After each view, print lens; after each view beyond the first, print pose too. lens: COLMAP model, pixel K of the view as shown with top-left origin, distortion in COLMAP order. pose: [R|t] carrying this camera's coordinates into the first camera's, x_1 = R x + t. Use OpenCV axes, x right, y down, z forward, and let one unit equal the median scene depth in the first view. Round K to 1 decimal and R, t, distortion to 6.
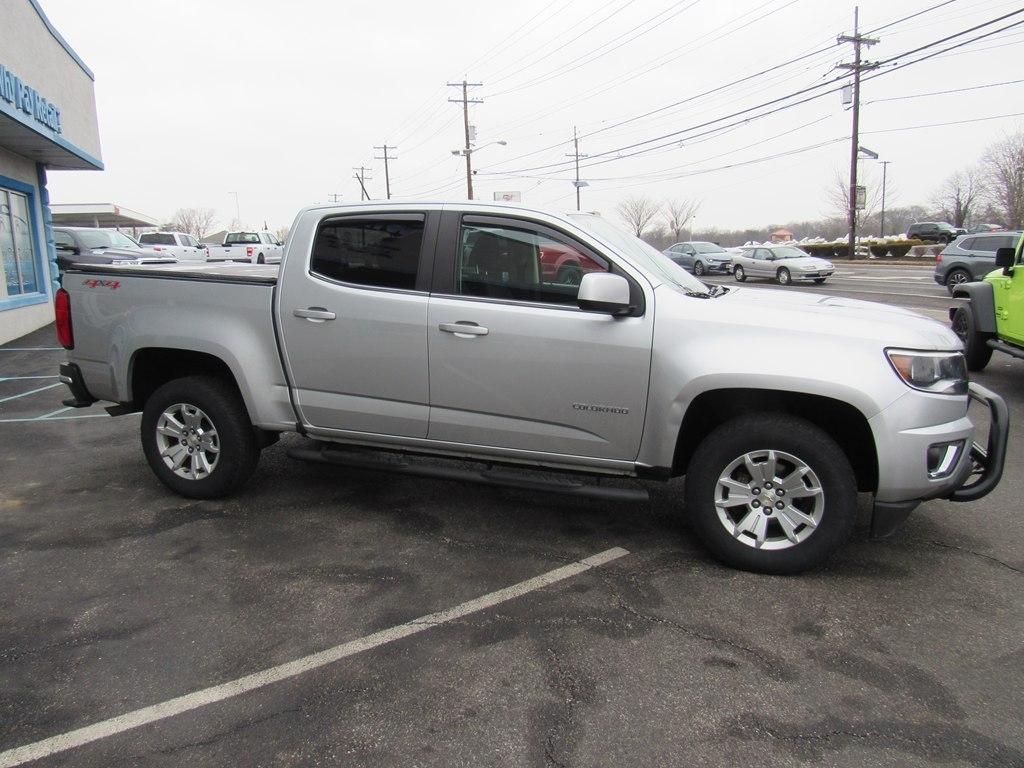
lens RADIAL K [[715.8, 0, 497.8], [0, 715.8, 357.2], [0, 0, 1]] dist [-0.012876, -0.004844]
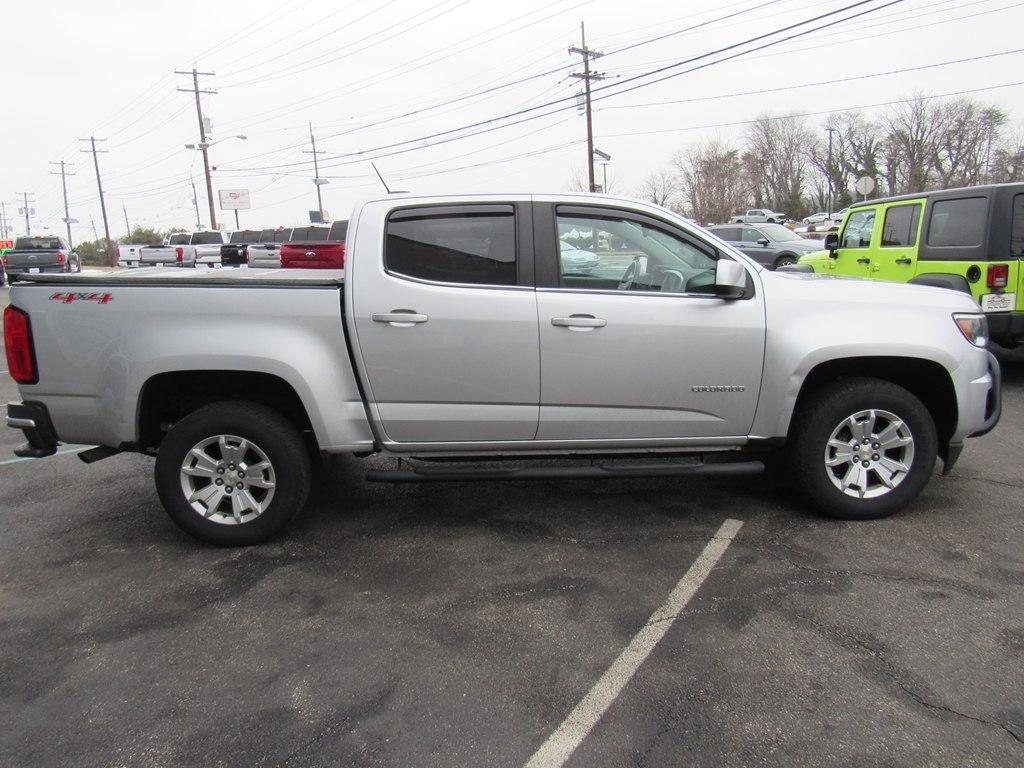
lens RADIAL K [[716.3, 0, 496.1], [0, 716.3, 360.4], [0, 0, 1]] dist [-0.006101, -0.002449]
pose [[0.932755, -0.079296, 0.351682, -0.494226], [0.077348, 0.996811, 0.019609, -0.015324], [-0.352116, 0.008912, 0.935914, 0.123252]]
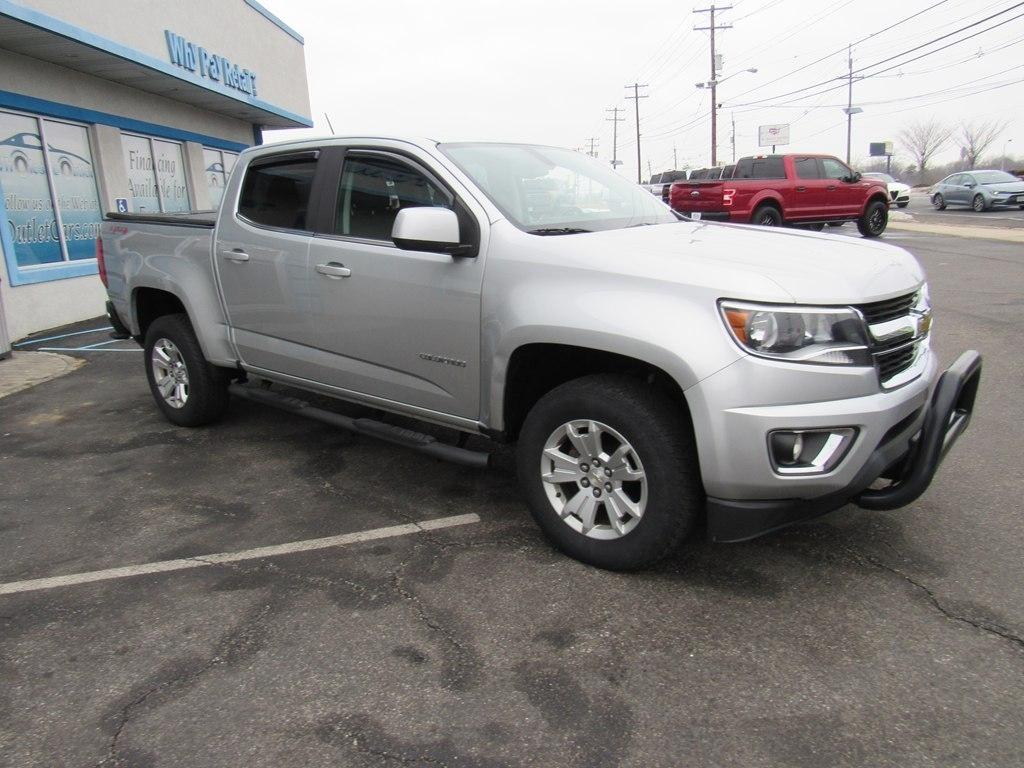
lens RADIAL K [[716.3, 0, 496.1], [0, 716.3, 360.4], [0, 0, 1]] dist [-0.006101, -0.002449]
pose [[0.935617, 0.049539, -0.349524, 0.491063], [-0.022001, 0.996363, 0.082324, -0.003780], [0.352331, -0.069334, 0.933304, 0.169717]]
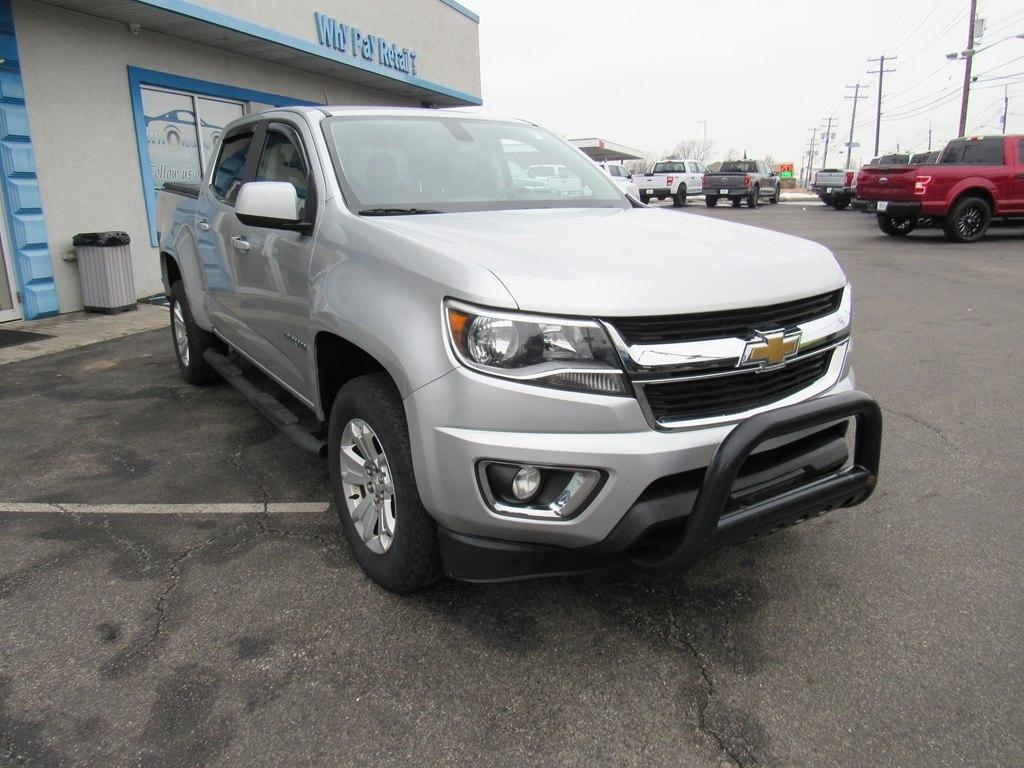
lens RADIAL K [[716.3, 0, 496.1], [0, 716.3, 360.4], [0, 0, 1]] dist [-0.006101, -0.002449]
pose [[0.792464, 0.142241, -0.593100, 0.809174], [-0.084682, 0.988667, 0.123962, -0.032814], [0.604011, -0.048010, 0.795529, 0.425087]]
